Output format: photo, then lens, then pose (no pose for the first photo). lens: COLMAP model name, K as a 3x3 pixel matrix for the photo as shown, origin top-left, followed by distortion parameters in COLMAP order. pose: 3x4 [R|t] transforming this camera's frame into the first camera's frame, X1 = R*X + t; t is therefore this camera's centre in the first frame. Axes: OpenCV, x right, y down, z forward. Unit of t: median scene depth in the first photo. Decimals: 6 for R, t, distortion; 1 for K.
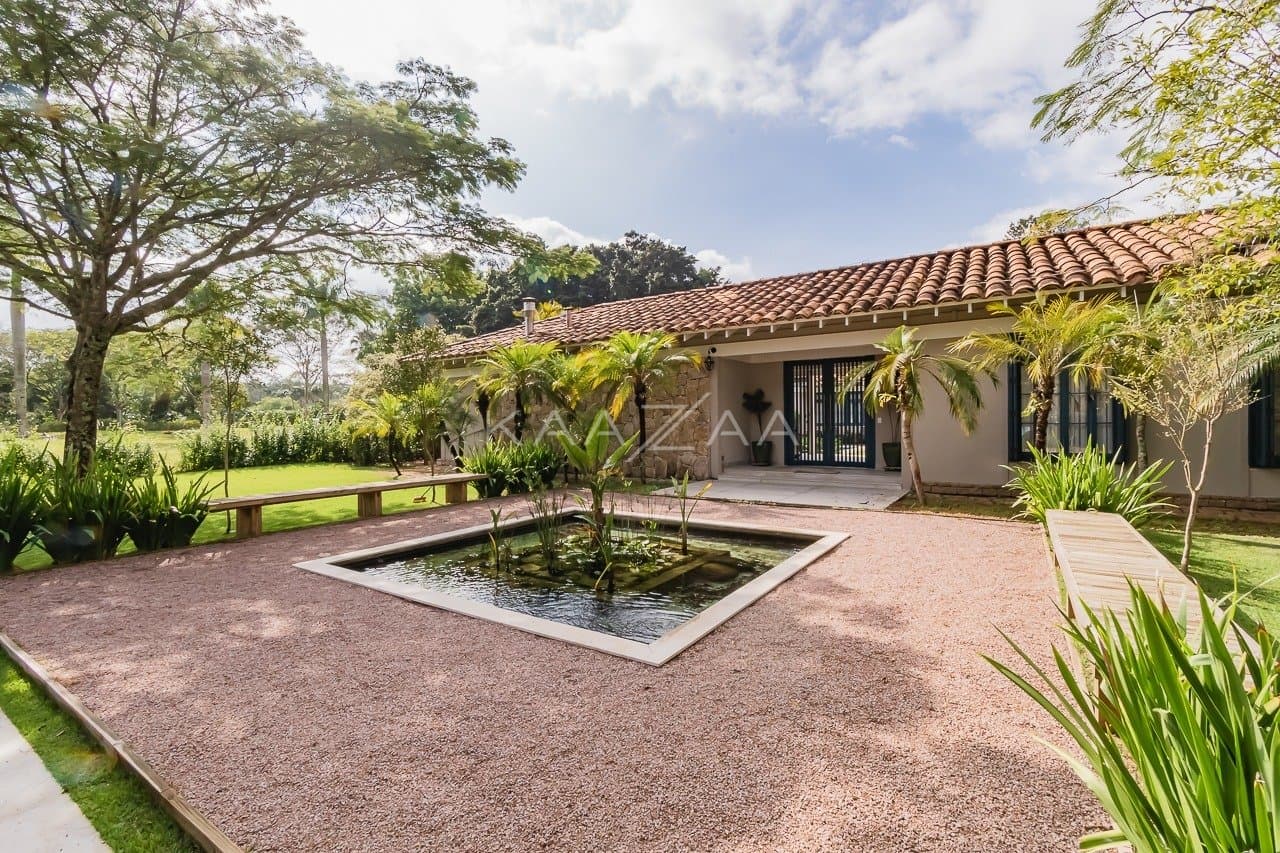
lens RADIAL K [[567.6, 0, 640.0], [0, 567.6, 426.5], [0, 0, 1]] dist [0.000577, -0.000108]
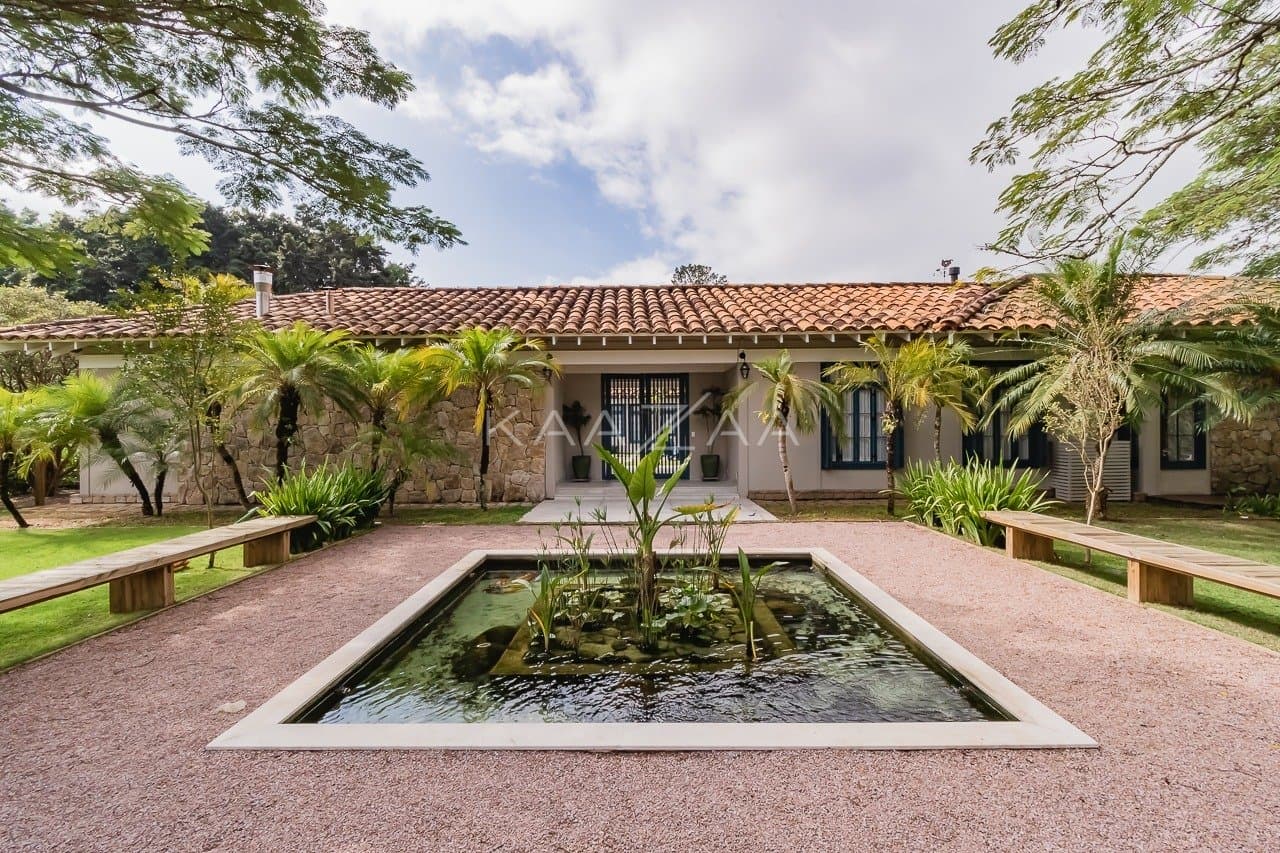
lens RADIAL K [[558.6, 0, 640.0], [0, 558.6, 426.5], [0, 0, 1]] dist [0.015699, -0.000107]
pose [[0.824256, 0.014743, 0.566025, -0.230201], [-0.000923, 0.999695, -0.024693, -0.000831], [-0.566216, 0.019831, 0.824018, 0.171613]]
